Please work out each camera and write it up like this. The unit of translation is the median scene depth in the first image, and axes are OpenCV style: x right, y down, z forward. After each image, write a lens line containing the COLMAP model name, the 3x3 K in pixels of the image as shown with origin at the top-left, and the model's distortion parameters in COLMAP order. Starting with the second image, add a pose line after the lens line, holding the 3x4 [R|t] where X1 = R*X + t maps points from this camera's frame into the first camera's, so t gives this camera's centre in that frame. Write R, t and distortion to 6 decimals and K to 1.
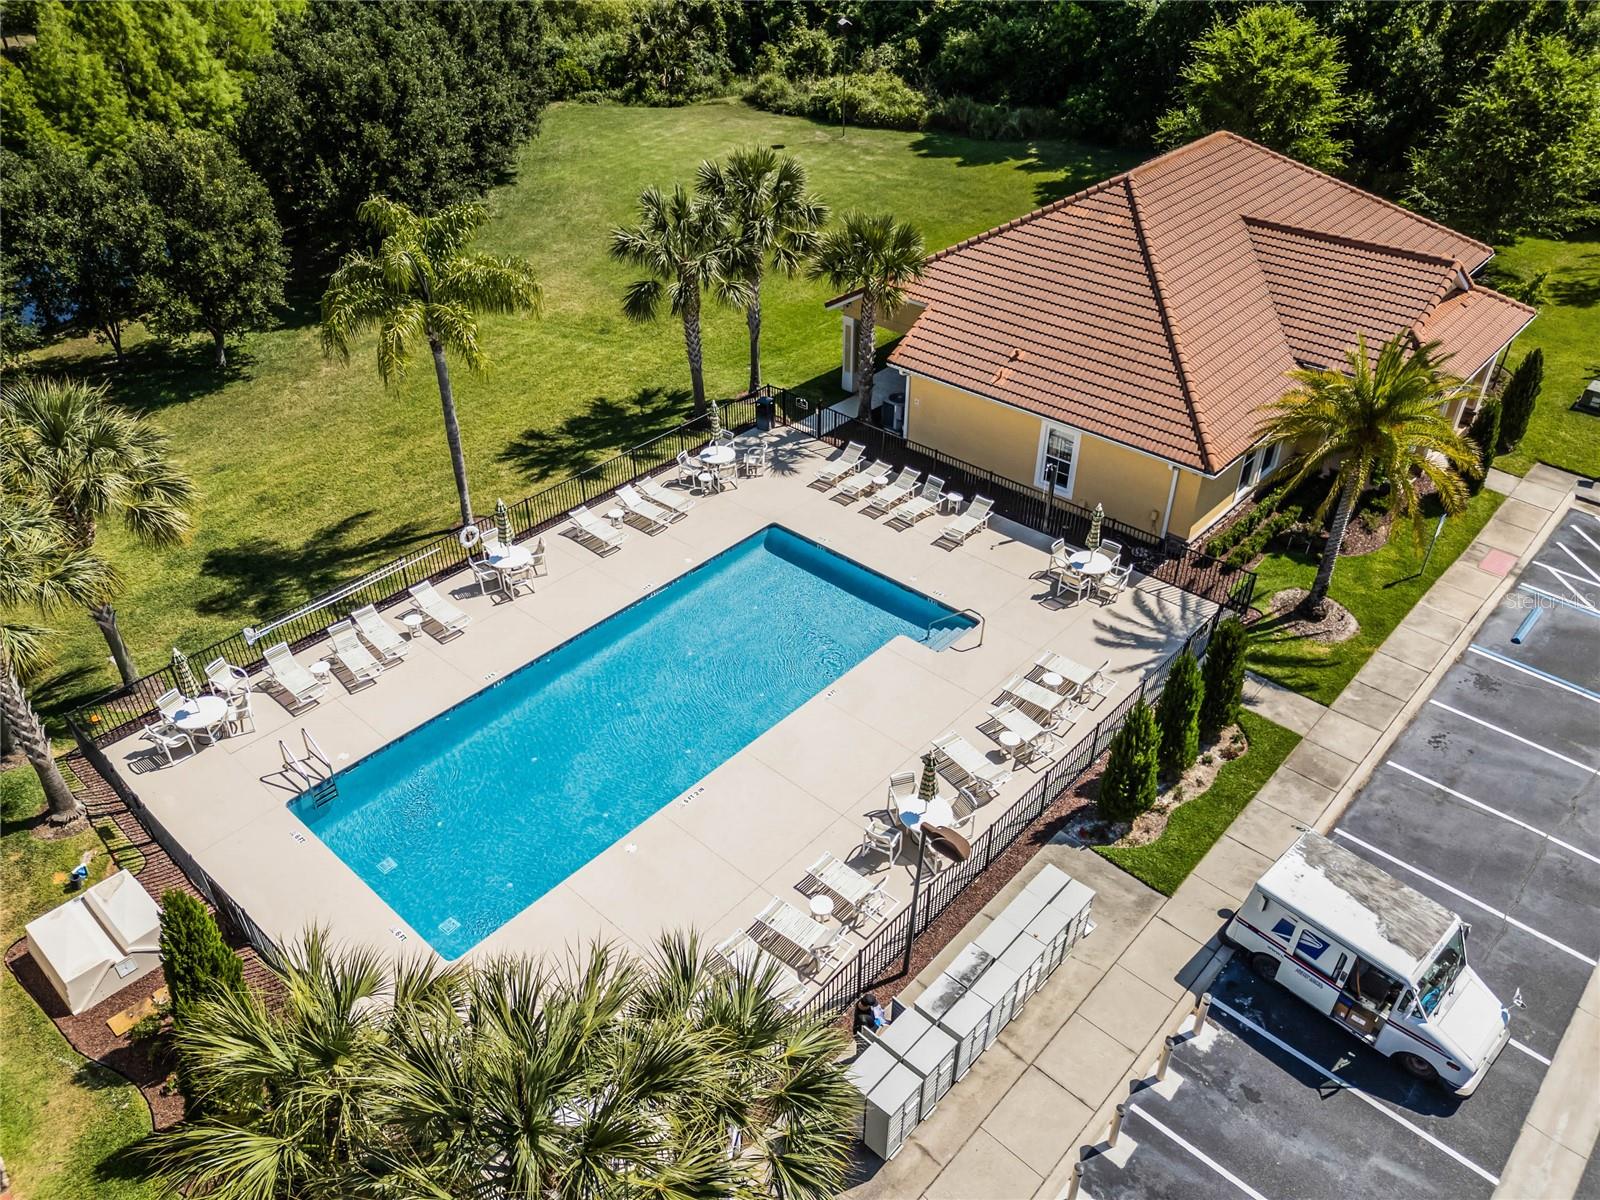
lens RADIAL K [[1178.2, 0, 792.0], [0, 1178.2, 607.3], [0, 0, 1]] dist [0.064655, -0.064991]
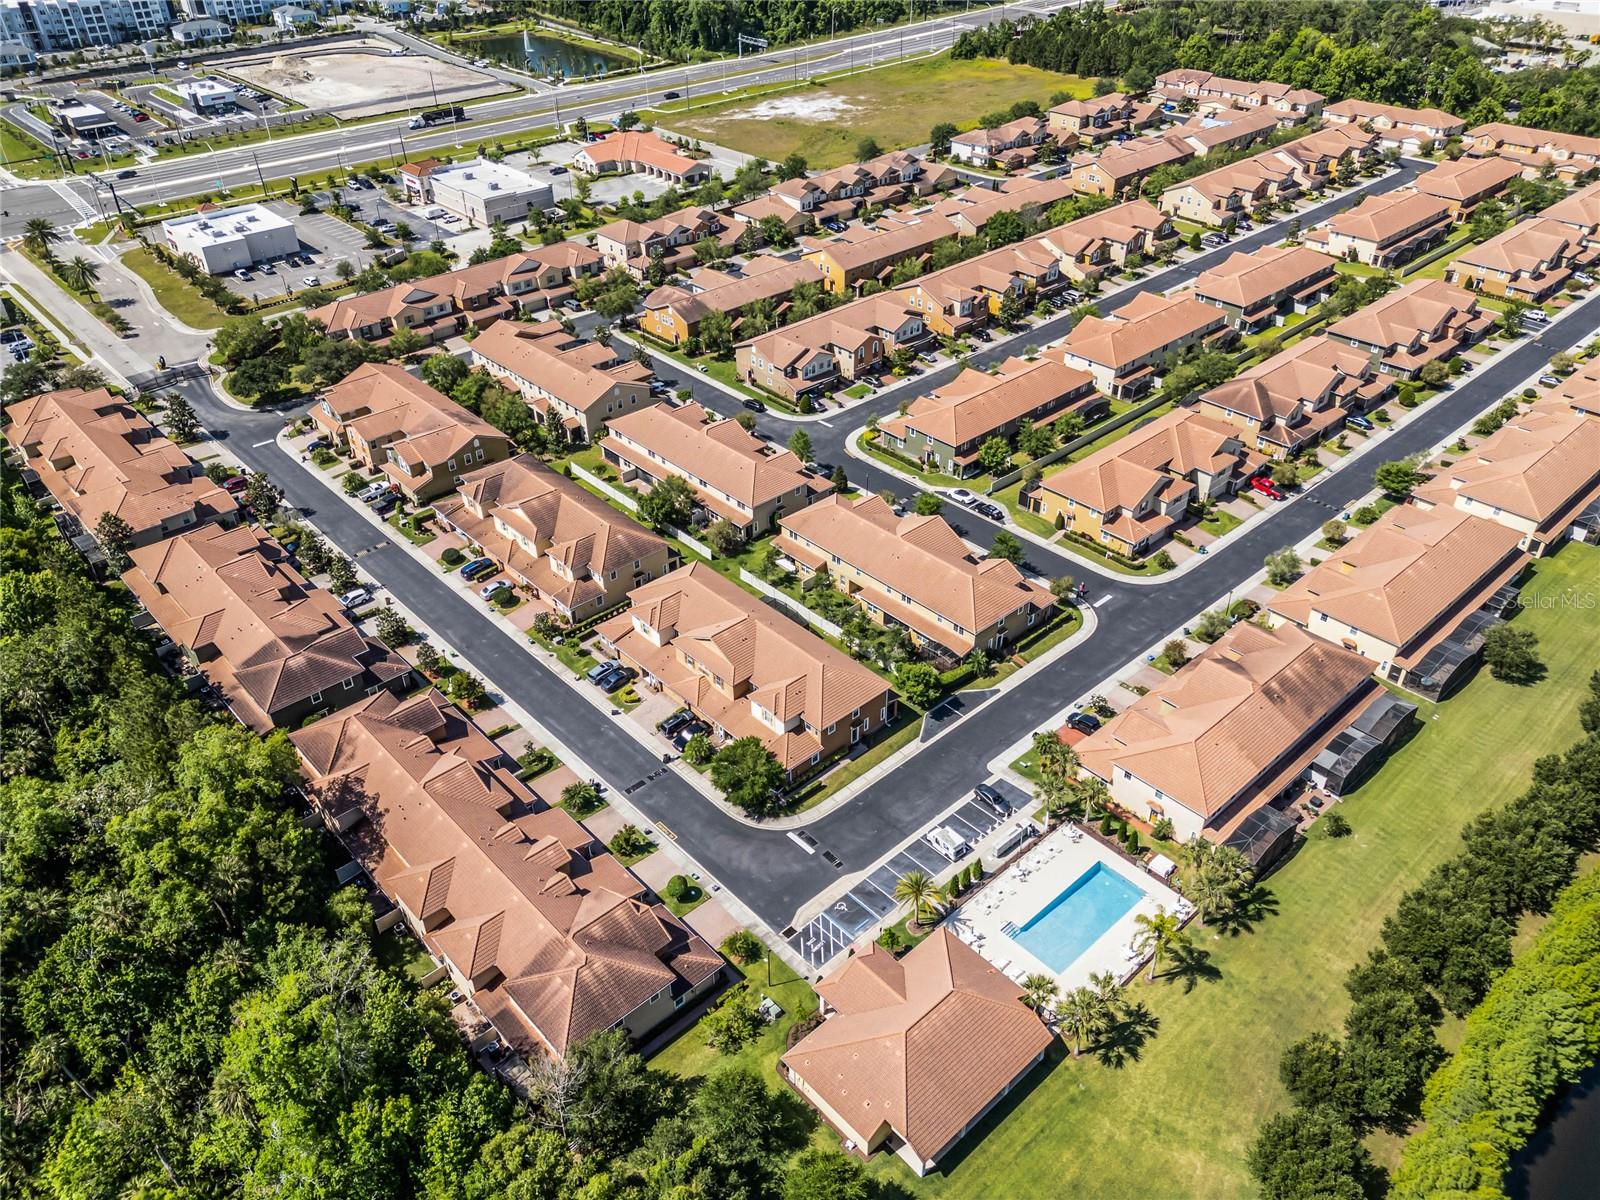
lens RADIAL K [[1178.2, 0, 792.0], [0, 1178.2, 607.3], [0, 0, 1]] dist [0.064655, -0.064991]
pose [[-0.995159, -0.054329, 0.081898, 0.548191], [0.060038, 0.323681, 0.944259, -3.822500], [-0.077810, 0.944605, -0.318853, 1.201543]]
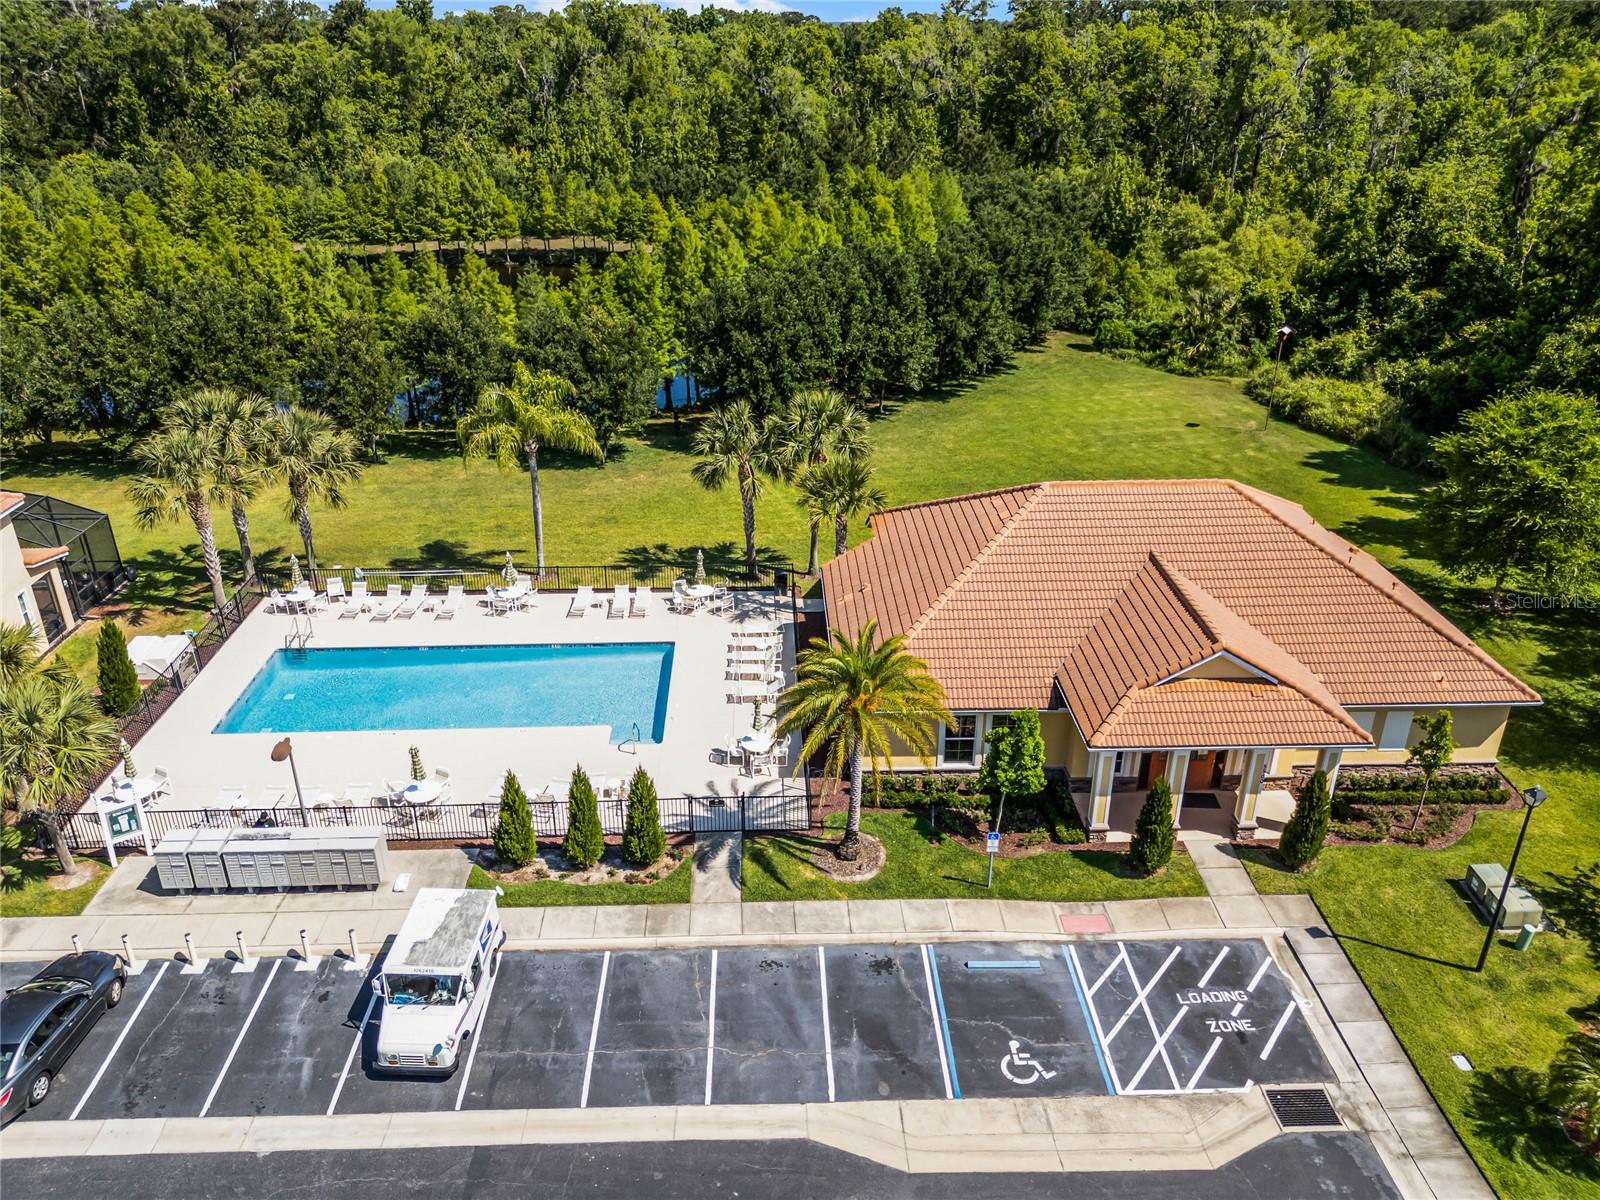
lens RADIAL K [[1178.2, 0, 792.0], [0, 1178.2, 607.3], [0, 0, 1]] dist [0.064655, -0.064991]
pose [[0.687084, 0.319791, -0.652418, 0.988635], [-0.423354, 0.905962, -0.001781, -0.170696], [0.590496, 0.277428, 0.757857, 0.051923]]
